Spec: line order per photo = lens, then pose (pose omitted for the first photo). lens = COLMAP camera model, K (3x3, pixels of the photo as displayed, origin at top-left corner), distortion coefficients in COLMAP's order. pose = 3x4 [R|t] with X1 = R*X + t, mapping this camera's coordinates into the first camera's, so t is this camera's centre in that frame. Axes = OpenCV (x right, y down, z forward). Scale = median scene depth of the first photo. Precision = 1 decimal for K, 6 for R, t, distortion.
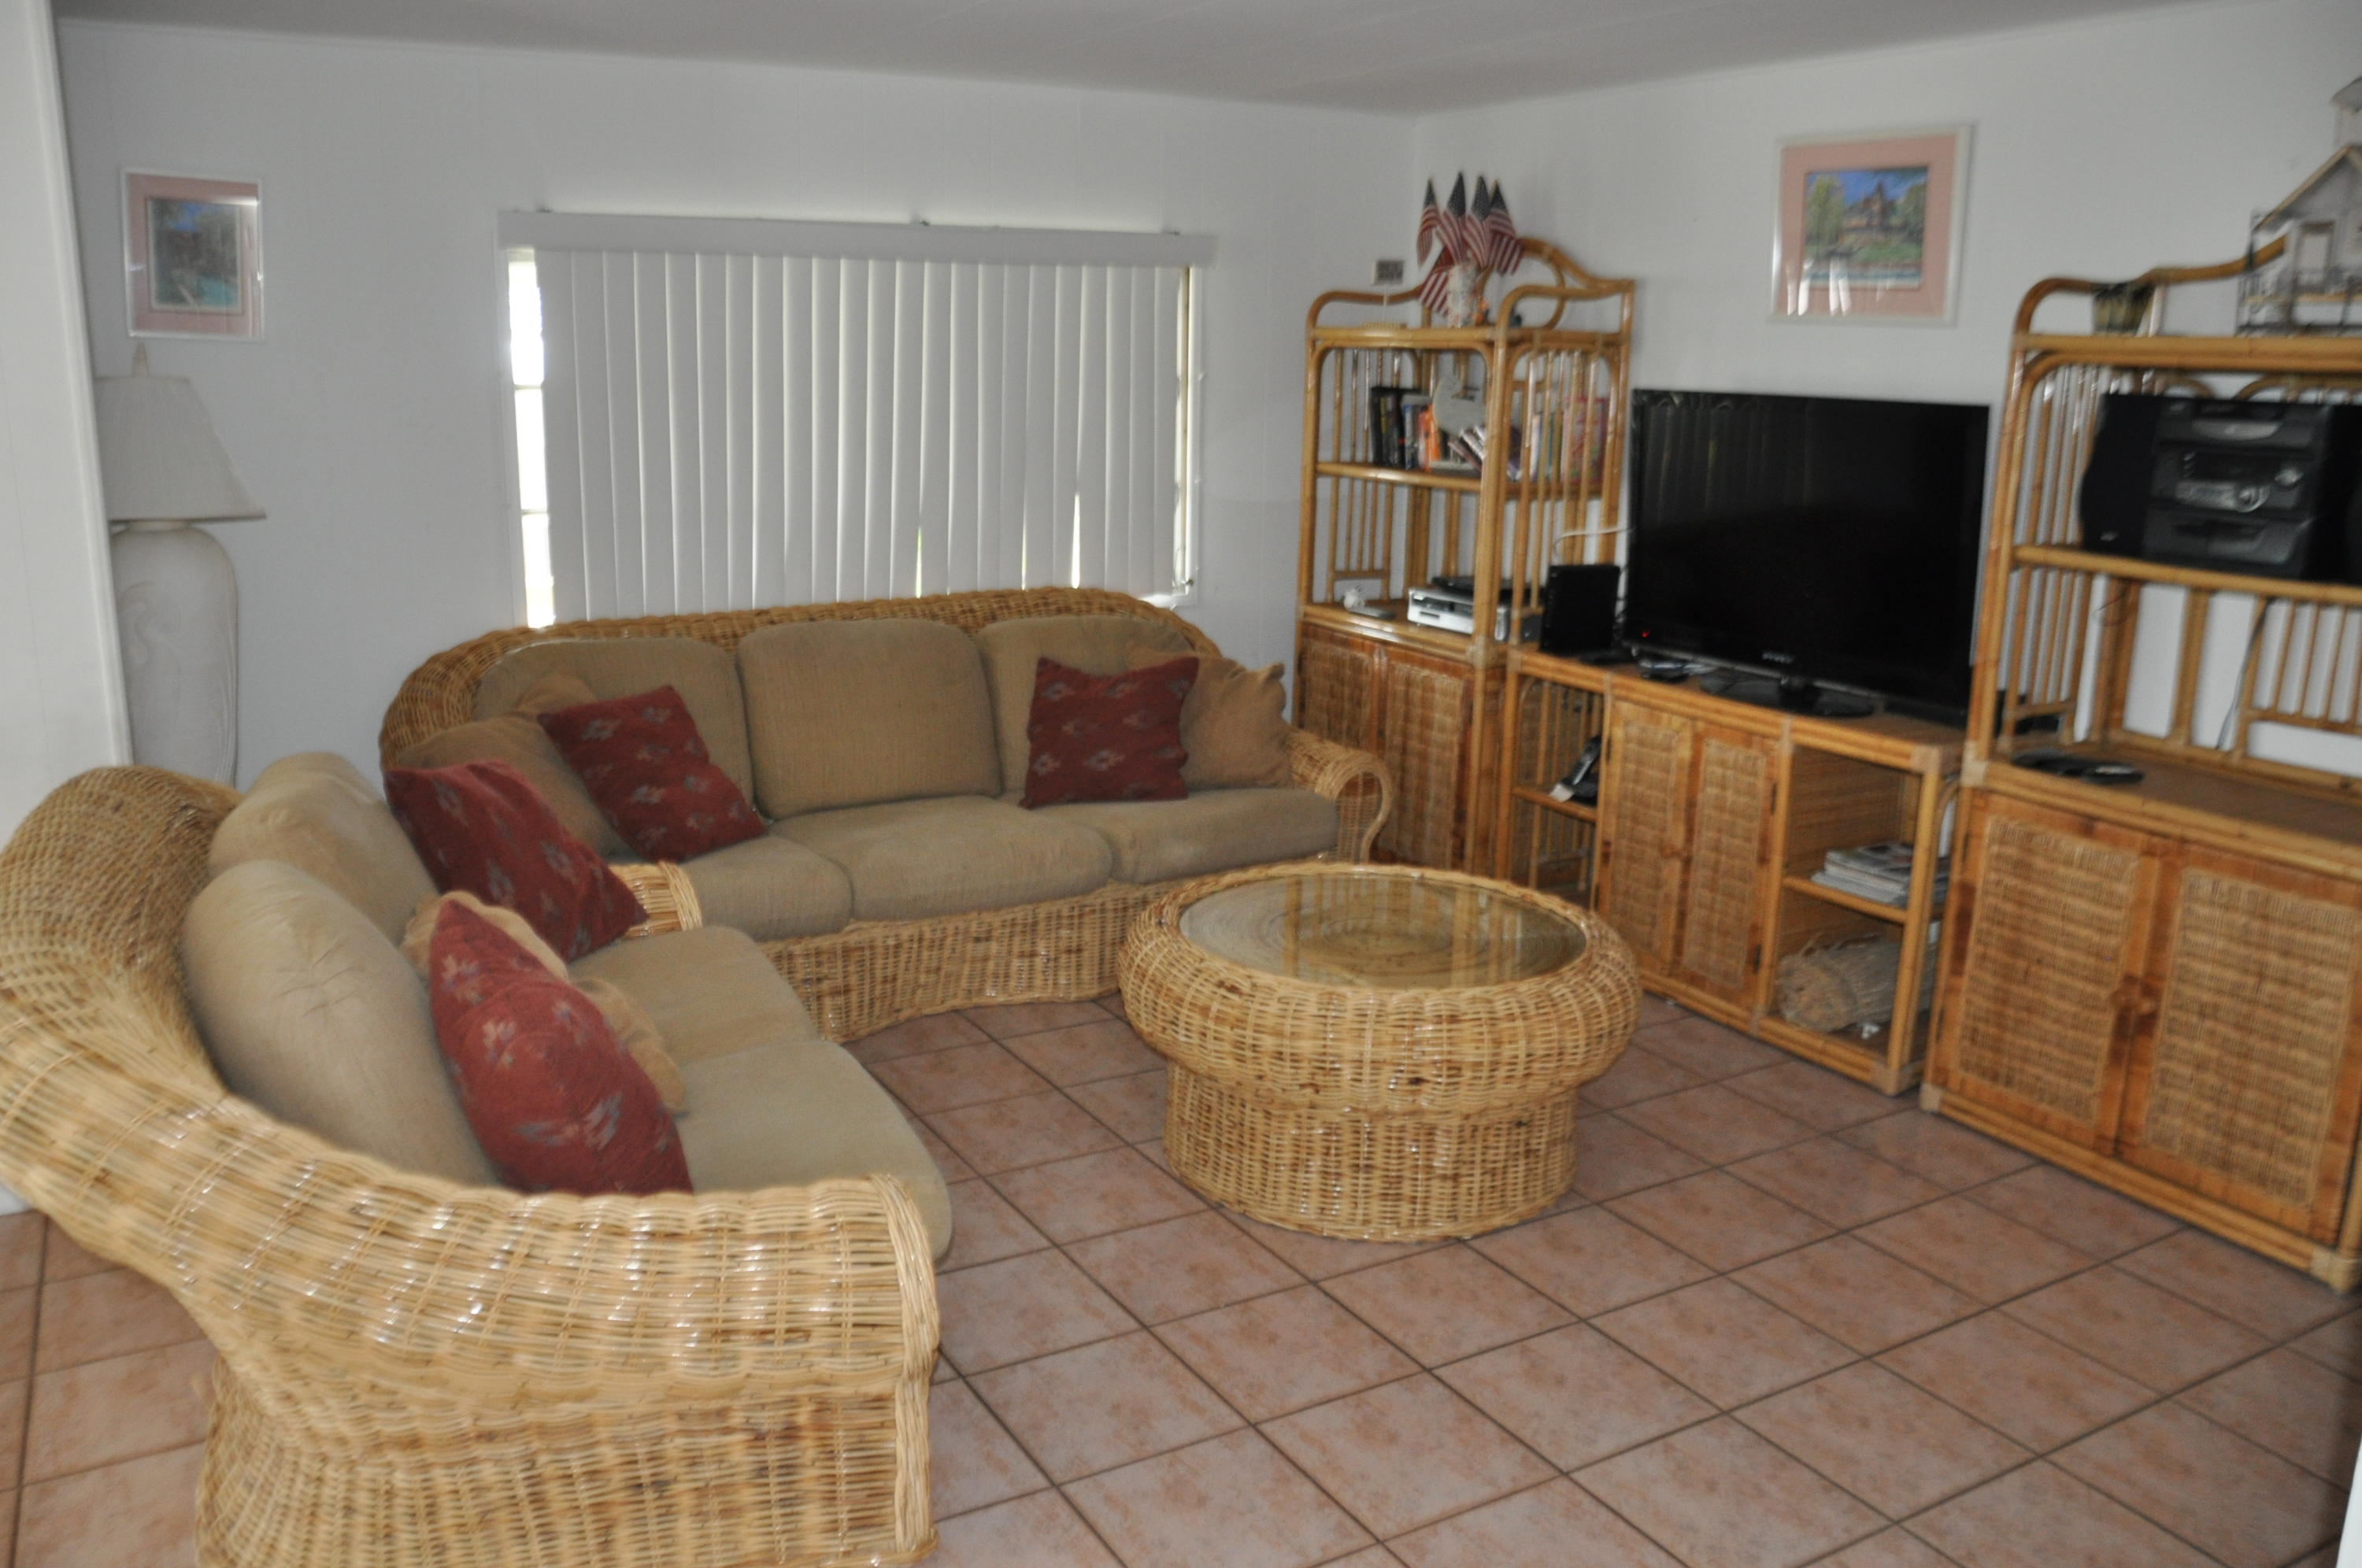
lens RADIAL K [[1833.3, 0, 1179.6], [0, 1833.3, 780.2], [0, 0, 1]] dist [-0.016535, -0.006236]
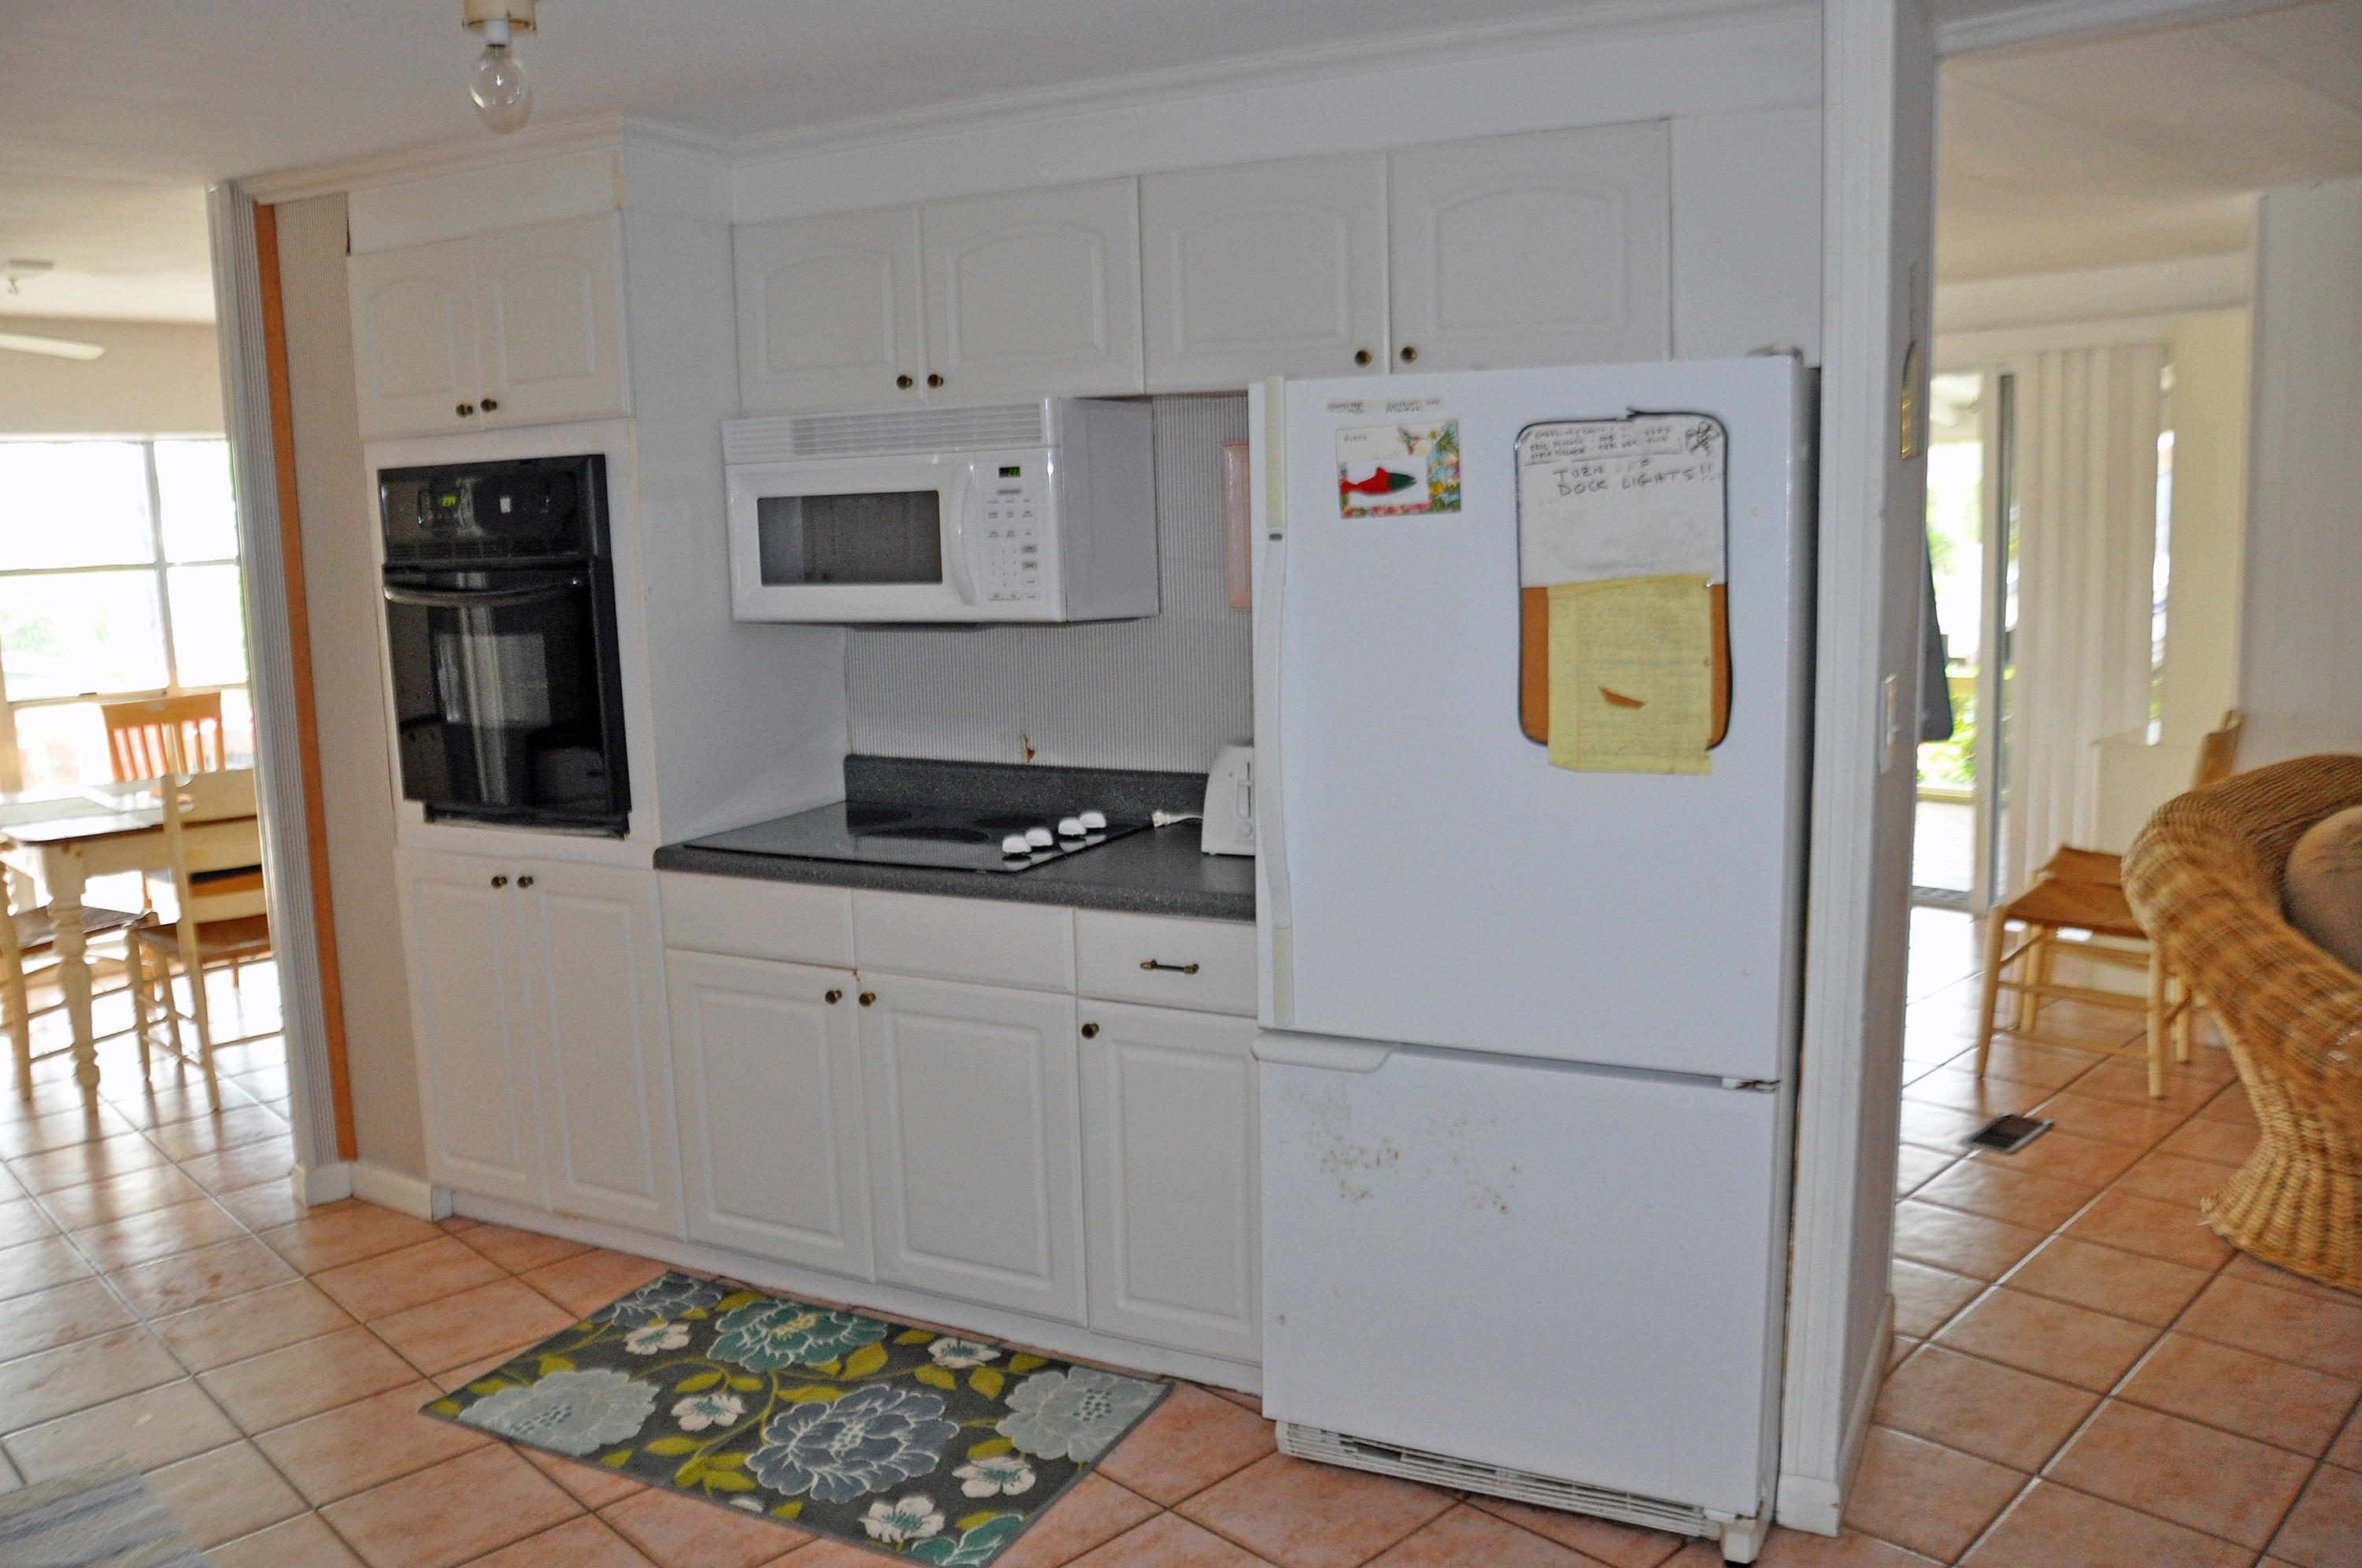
lens RADIAL K [[1833.3, 0, 1180.9], [0, 1833.3, 783.6], [0, 0, 1]] dist [-0.016535, -0.006236]
pose [[0.301019, 0.102074, -0.948139, 0.711038], [-0.188810, 0.980951, 0.045662, 0.167659], [0.934740, 0.165273, 0.314558, -0.440264]]
